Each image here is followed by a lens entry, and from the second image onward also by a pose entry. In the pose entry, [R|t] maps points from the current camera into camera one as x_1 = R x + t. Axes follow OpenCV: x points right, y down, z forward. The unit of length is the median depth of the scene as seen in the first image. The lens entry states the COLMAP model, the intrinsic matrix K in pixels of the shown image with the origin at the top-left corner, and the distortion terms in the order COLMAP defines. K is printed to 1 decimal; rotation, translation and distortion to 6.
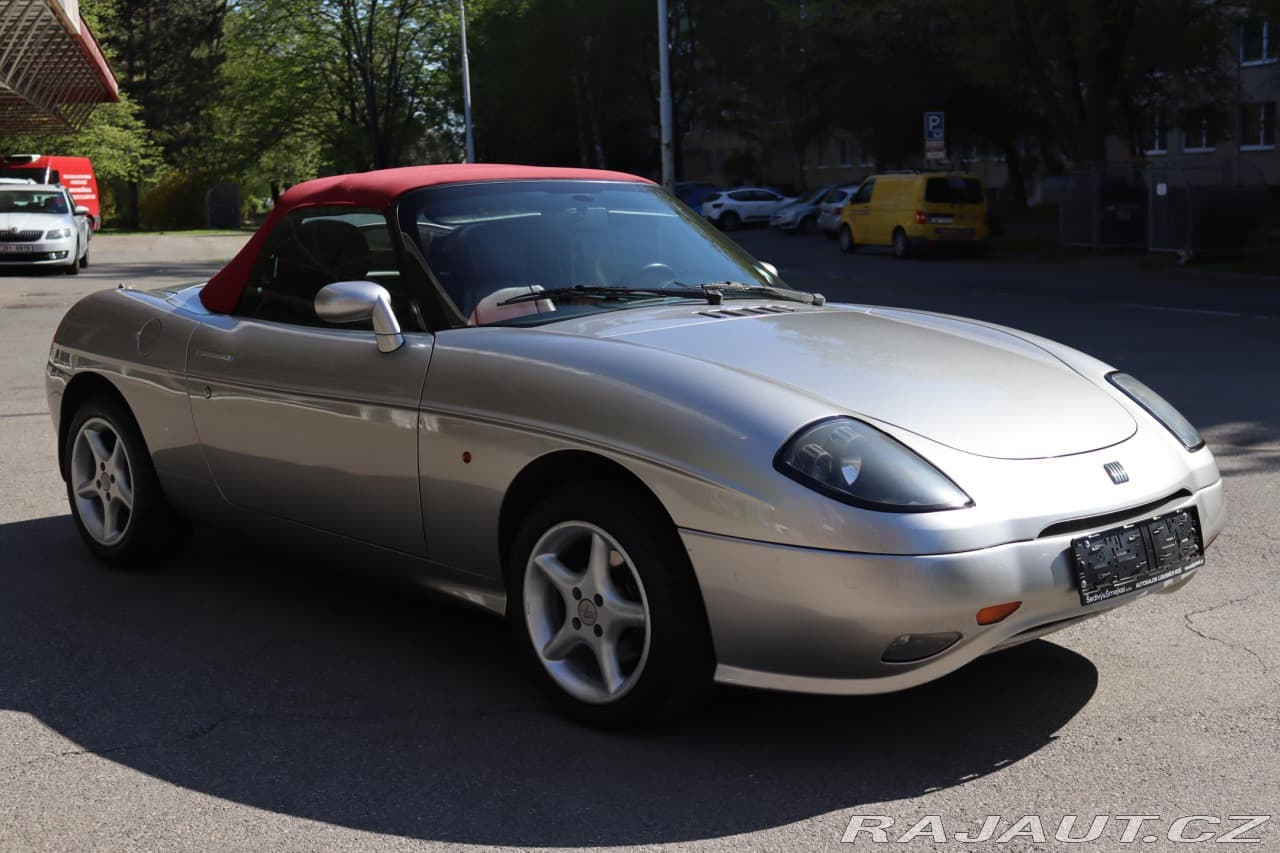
lens RADIAL K [[1701.0, 0, 638.0], [0, 1701.0, 441.7], [0, 0, 1]] dist [-0.054284, 0.088207]
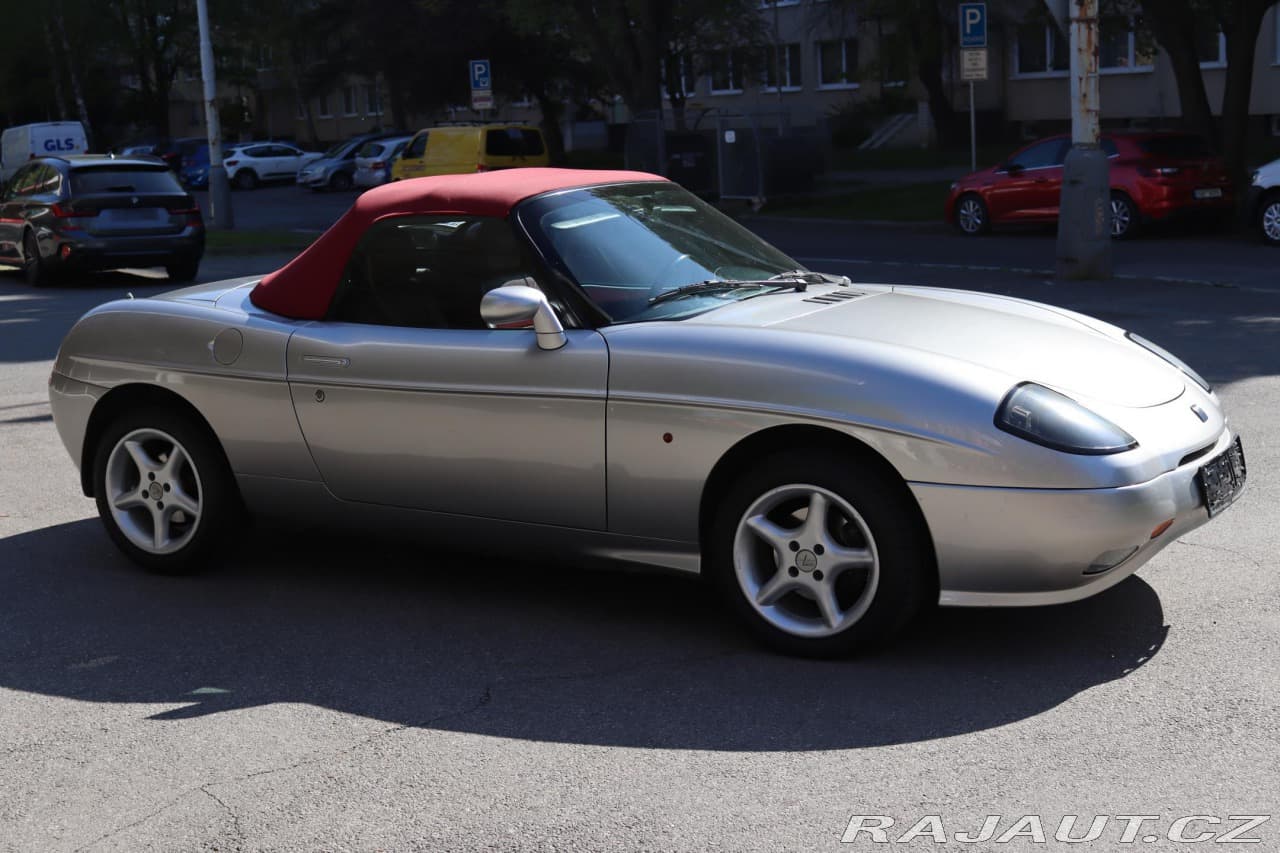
lens RADIAL K [[1837.0, 0, 640.0], [0, 1837.0, 426.5], [0, 0, 1]] dist [-0.049665, 0.092124]
pose [[0.956147, -0.067725, 0.284951, -0.485576], [0.064868, 0.997704, 0.019462, -0.024249], [-0.285615, -0.000124, 0.958344, -0.181699]]
